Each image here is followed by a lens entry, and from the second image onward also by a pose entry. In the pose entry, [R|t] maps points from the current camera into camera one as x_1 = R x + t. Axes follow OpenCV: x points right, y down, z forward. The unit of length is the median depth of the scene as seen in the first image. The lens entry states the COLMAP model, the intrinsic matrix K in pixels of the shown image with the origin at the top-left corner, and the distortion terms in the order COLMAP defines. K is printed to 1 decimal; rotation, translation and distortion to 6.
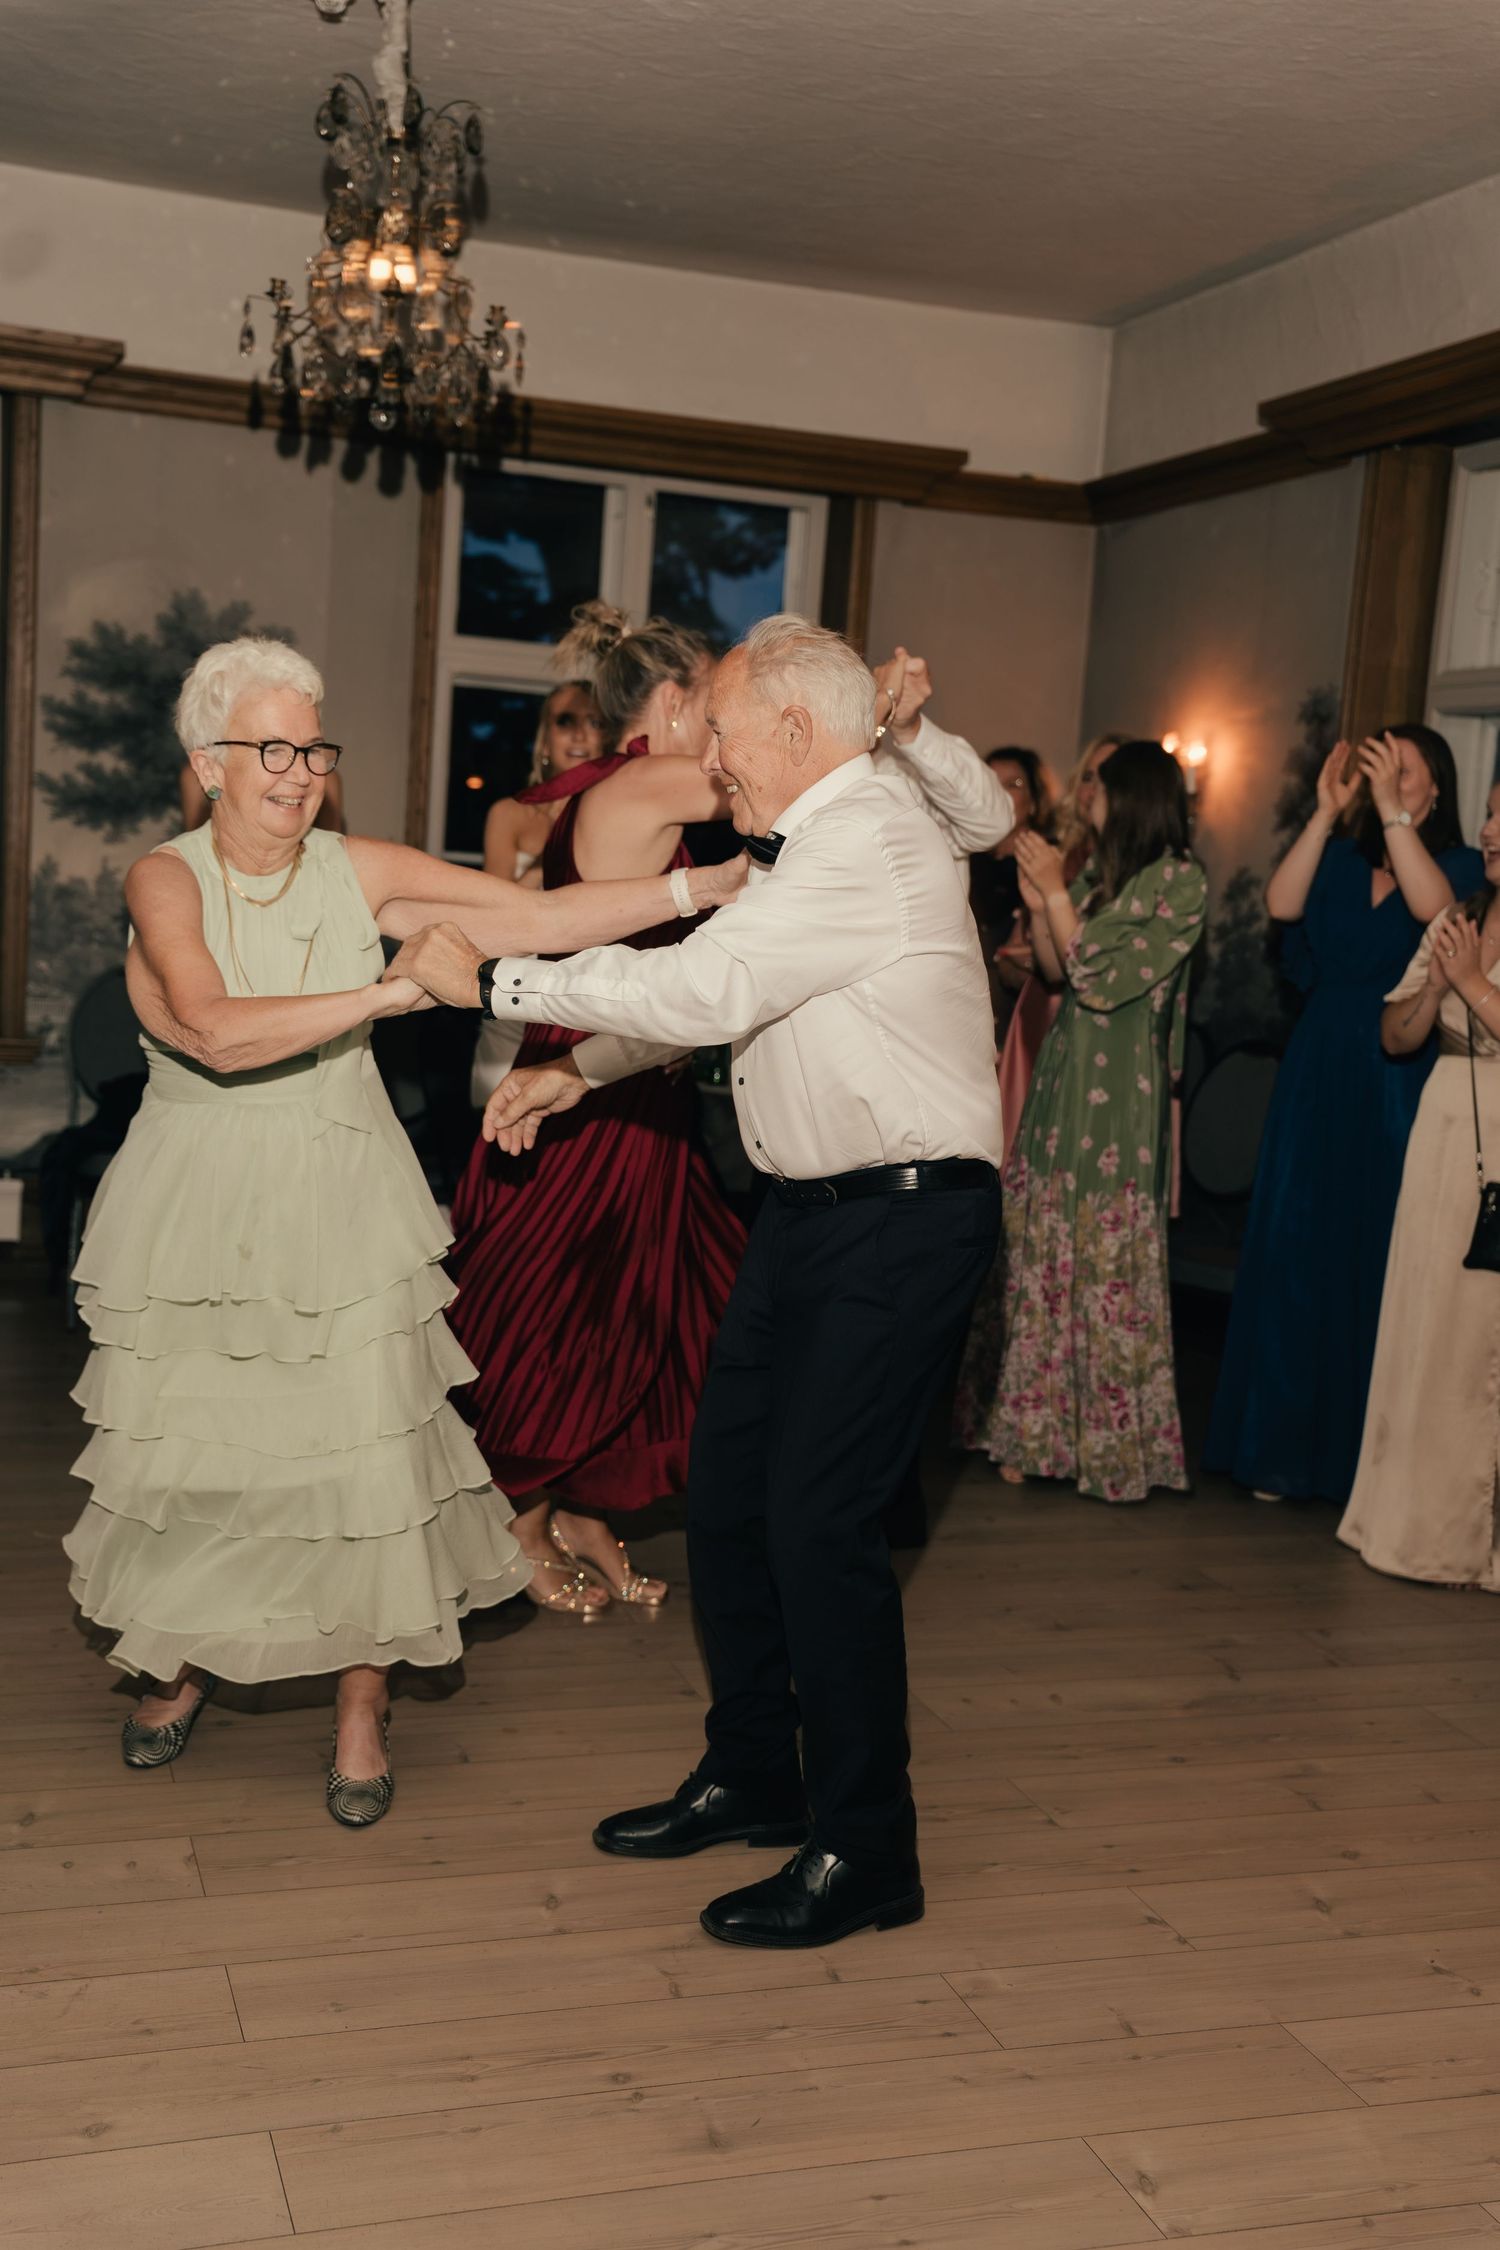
lens RADIAL K [[3129.2, 0, 750.0], [0, 3129.2, 1125.0], [0, 0, 1]] dist [0.017935, 0.104871]
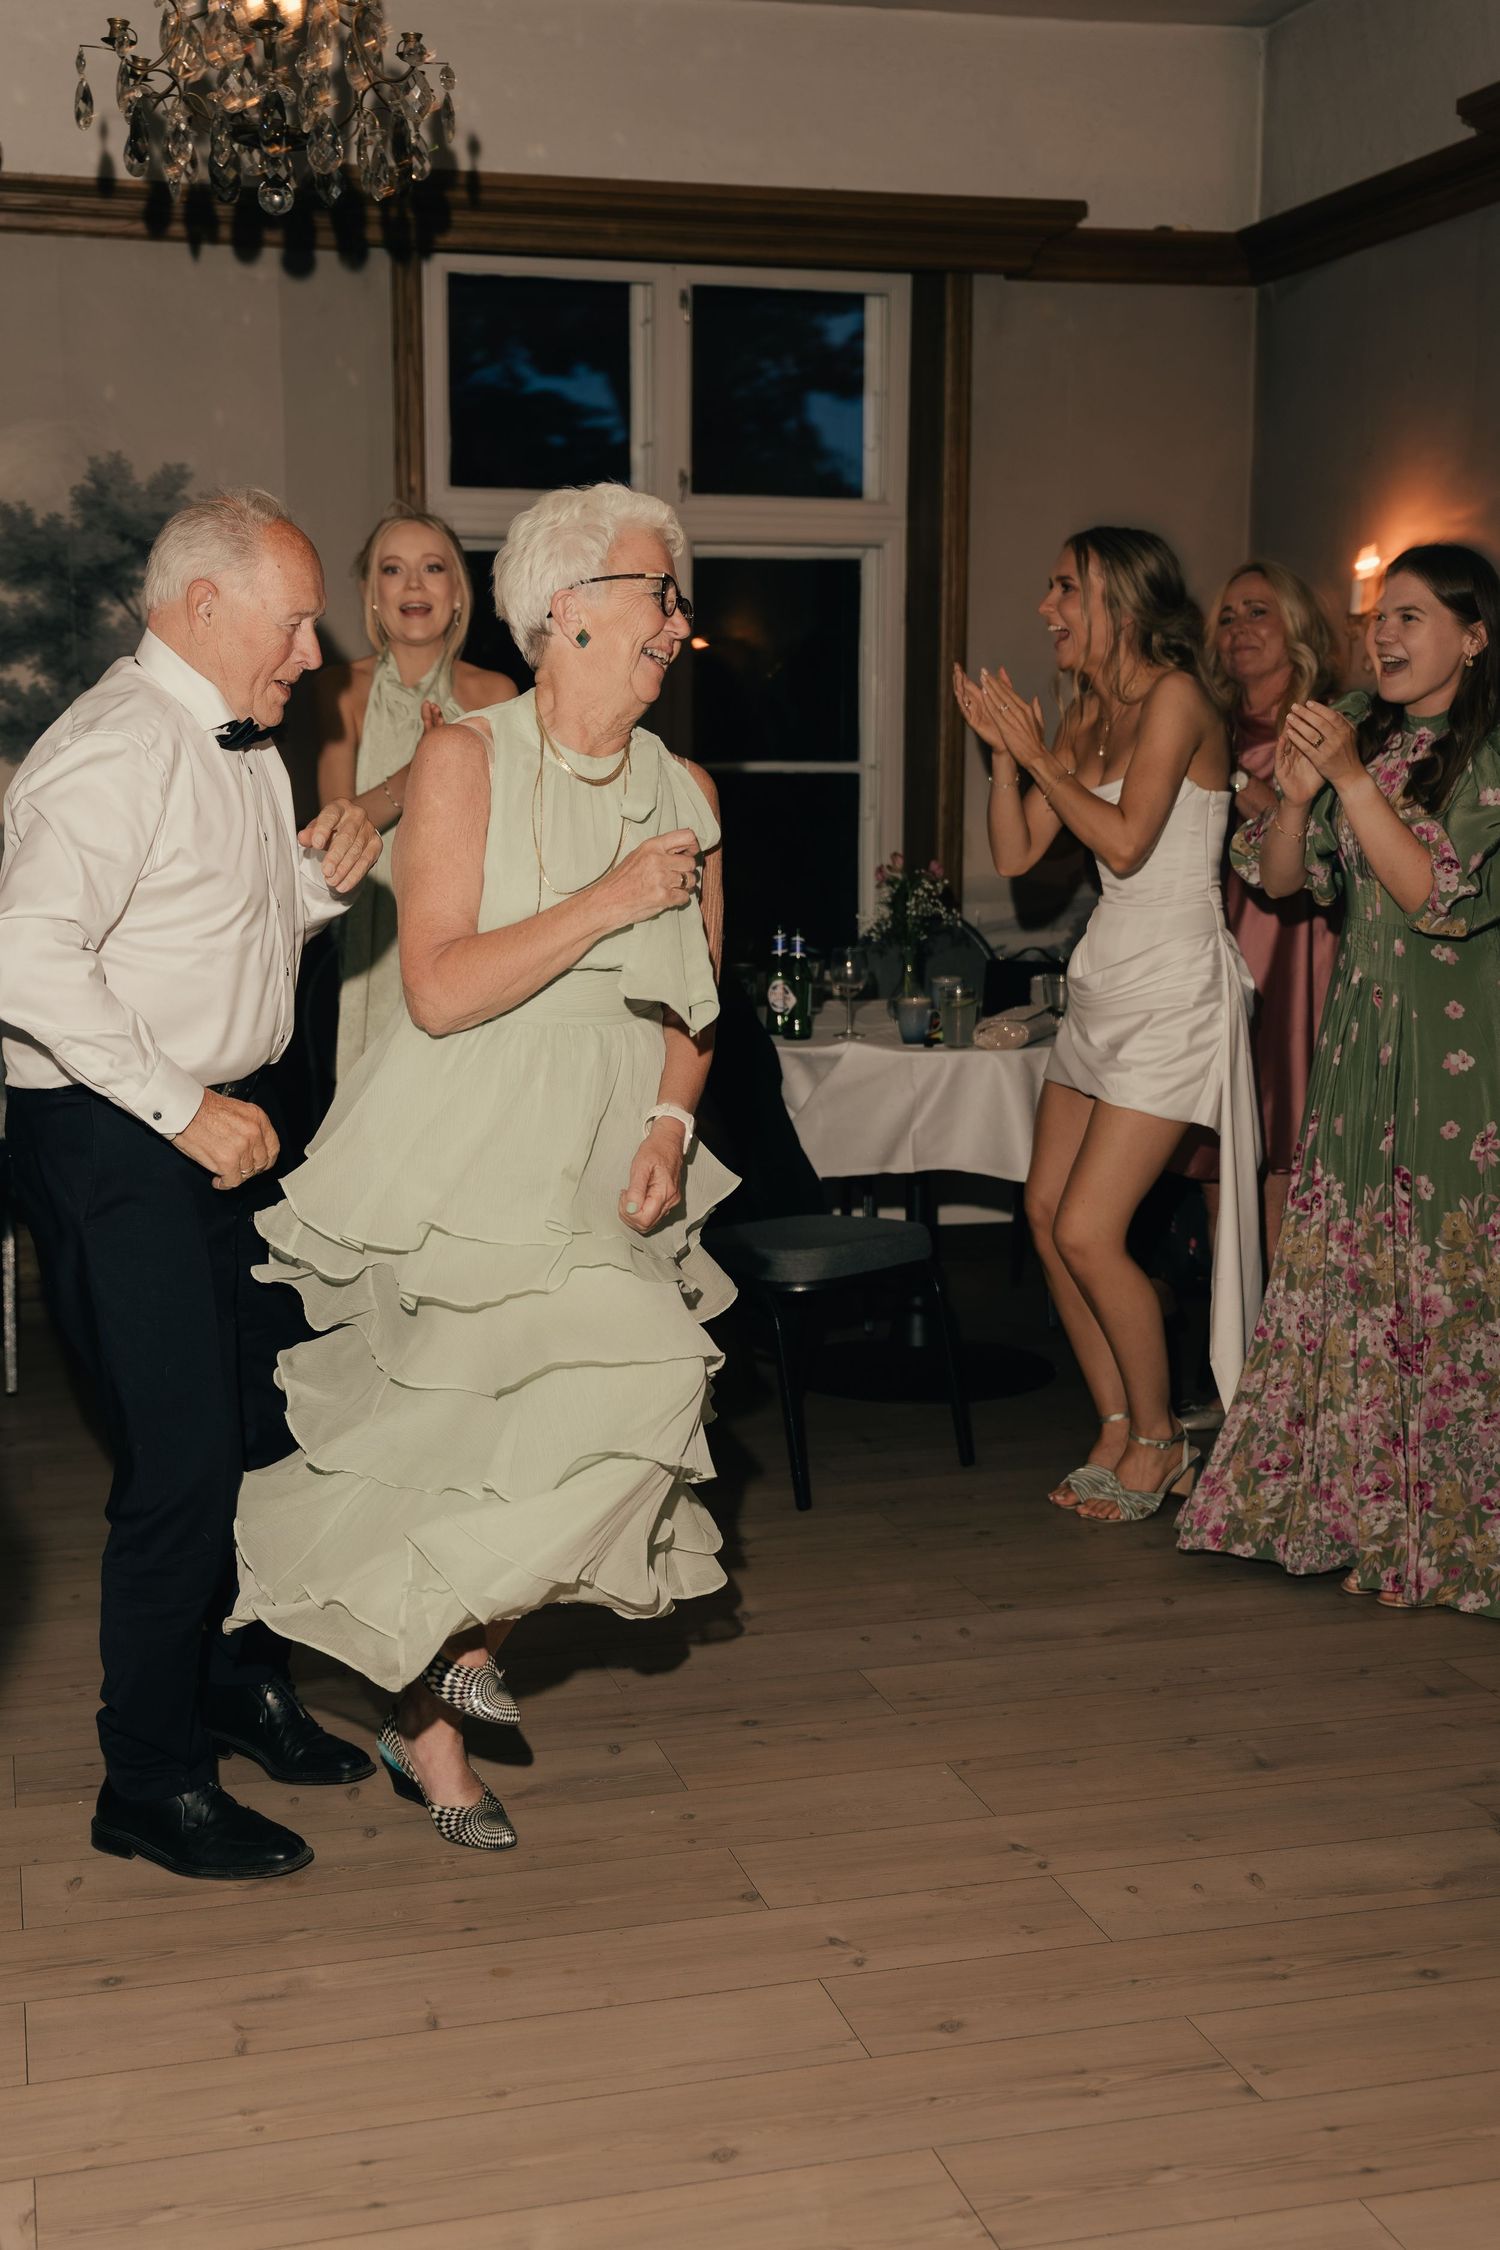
lens RADIAL K [[3129.2, 0, 750.0], [0, 3129.2, 1125.0], [0, 0, 1]] dist [0.017935, 0.104871]
pose [[0.994812, -0.057262, -0.084087, 0.040735], [0.060762, 0.997364, 0.039671, -0.022370], [0.081594, -0.044575, 0.995668, 0.212449]]
